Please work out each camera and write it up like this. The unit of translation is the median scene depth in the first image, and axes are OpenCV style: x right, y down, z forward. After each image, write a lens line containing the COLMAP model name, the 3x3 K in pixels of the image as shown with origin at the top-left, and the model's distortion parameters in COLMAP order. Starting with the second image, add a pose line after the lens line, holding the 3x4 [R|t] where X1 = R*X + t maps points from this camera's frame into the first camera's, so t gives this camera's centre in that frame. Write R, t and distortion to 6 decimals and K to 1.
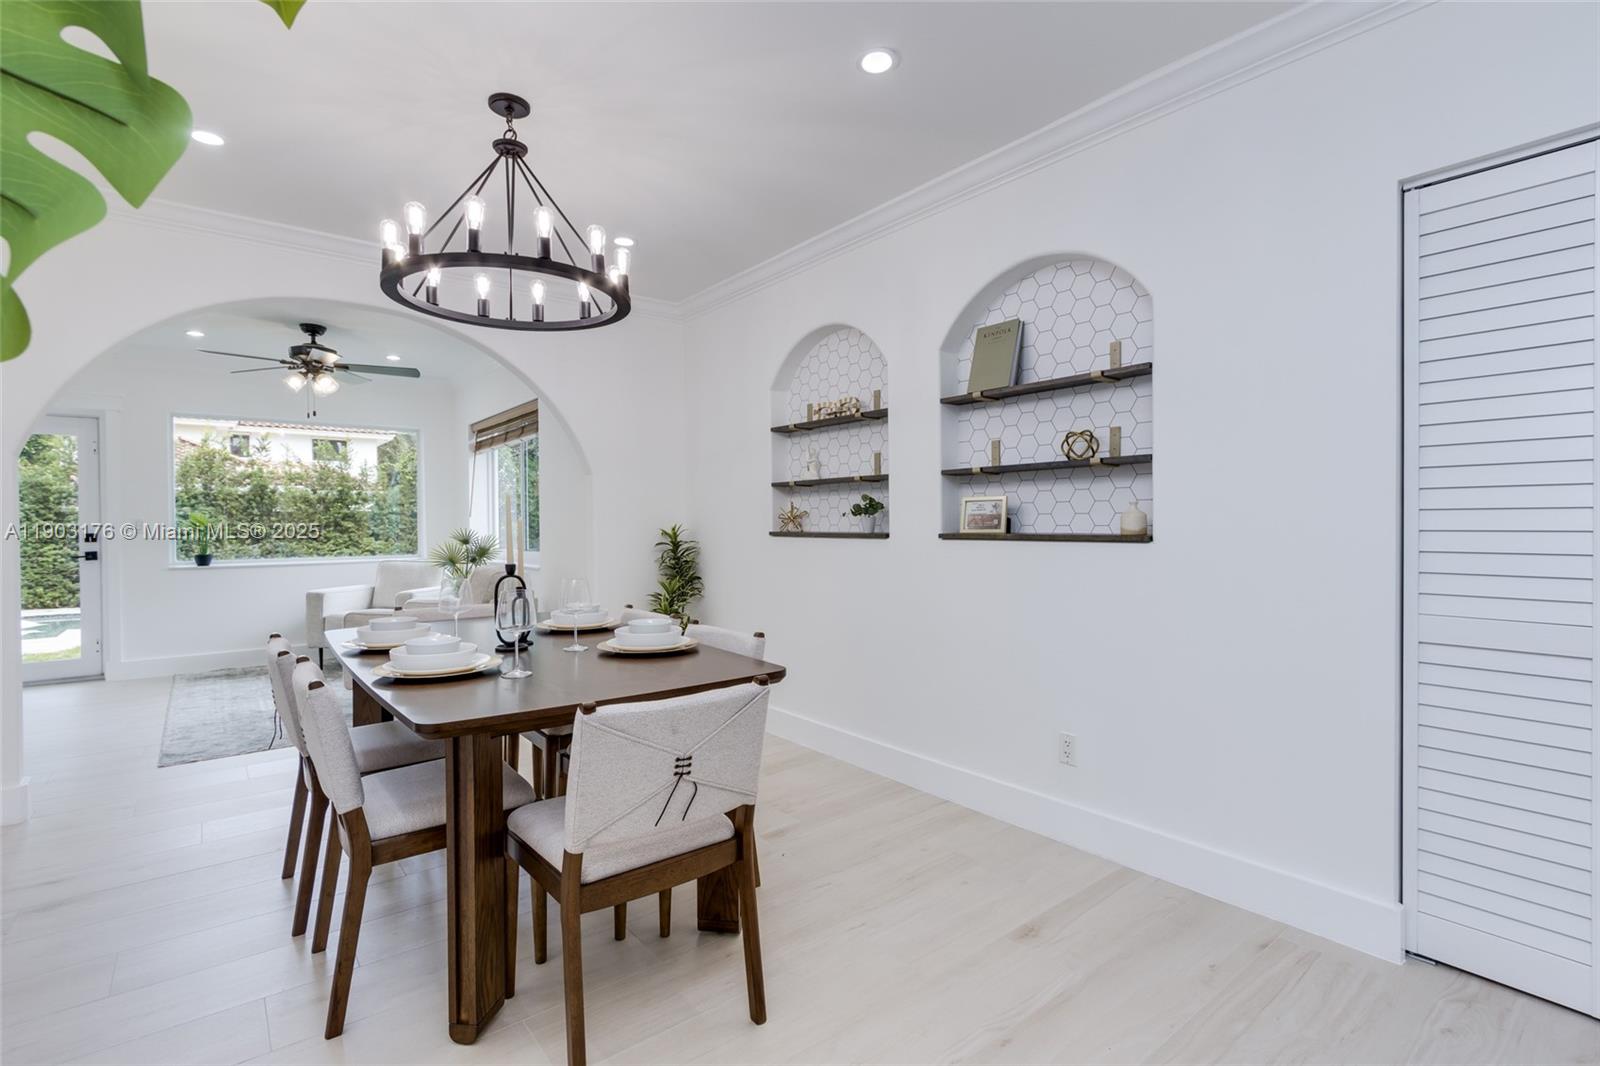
lens RADIAL K [[749.9, 0, 807.5], [0, 749.9, 533.1], [0, 0, 1]] dist [0.004269, -0.002117]
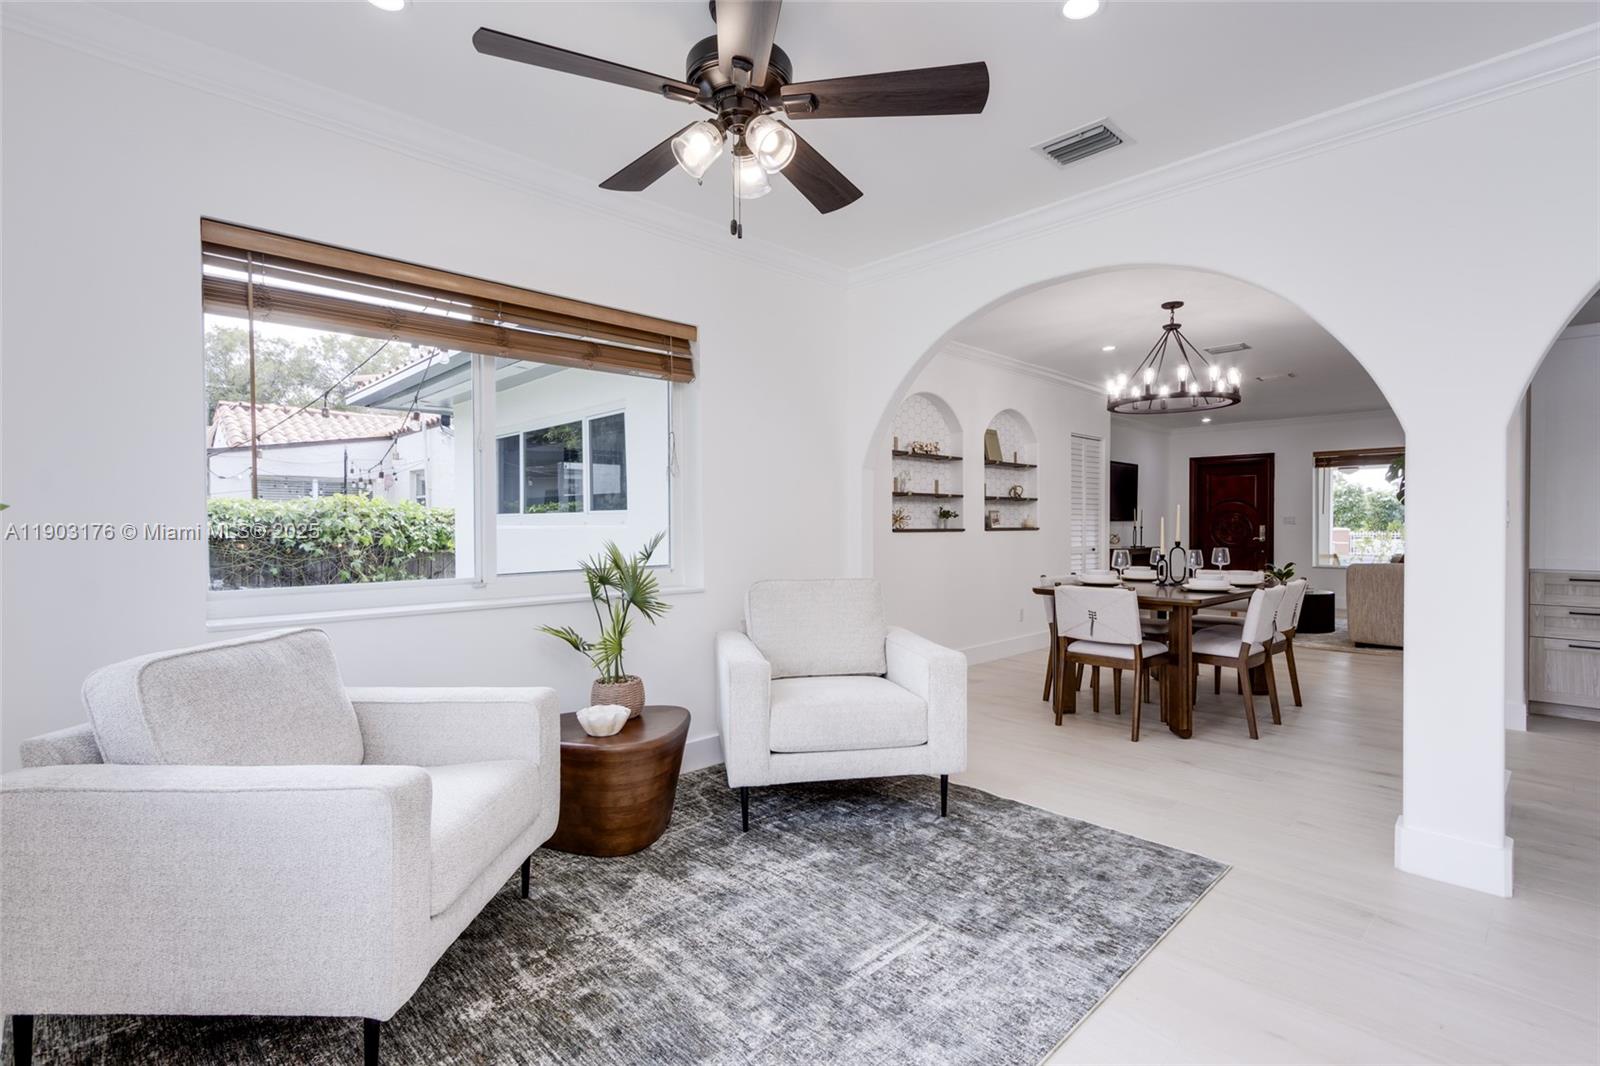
lens RADIAL K [[749.9, 0, 792.7], [0, 749.9, 532.3], [0, 0, 1]] dist [0.004269, -0.002117]
pose [[-0.102620, -0.002946, 0.994716, -0.995083], [0.017358, 0.999838, 0.004752, -0.004256], [-0.994569, 0.017754, -0.102552, 0.988678]]
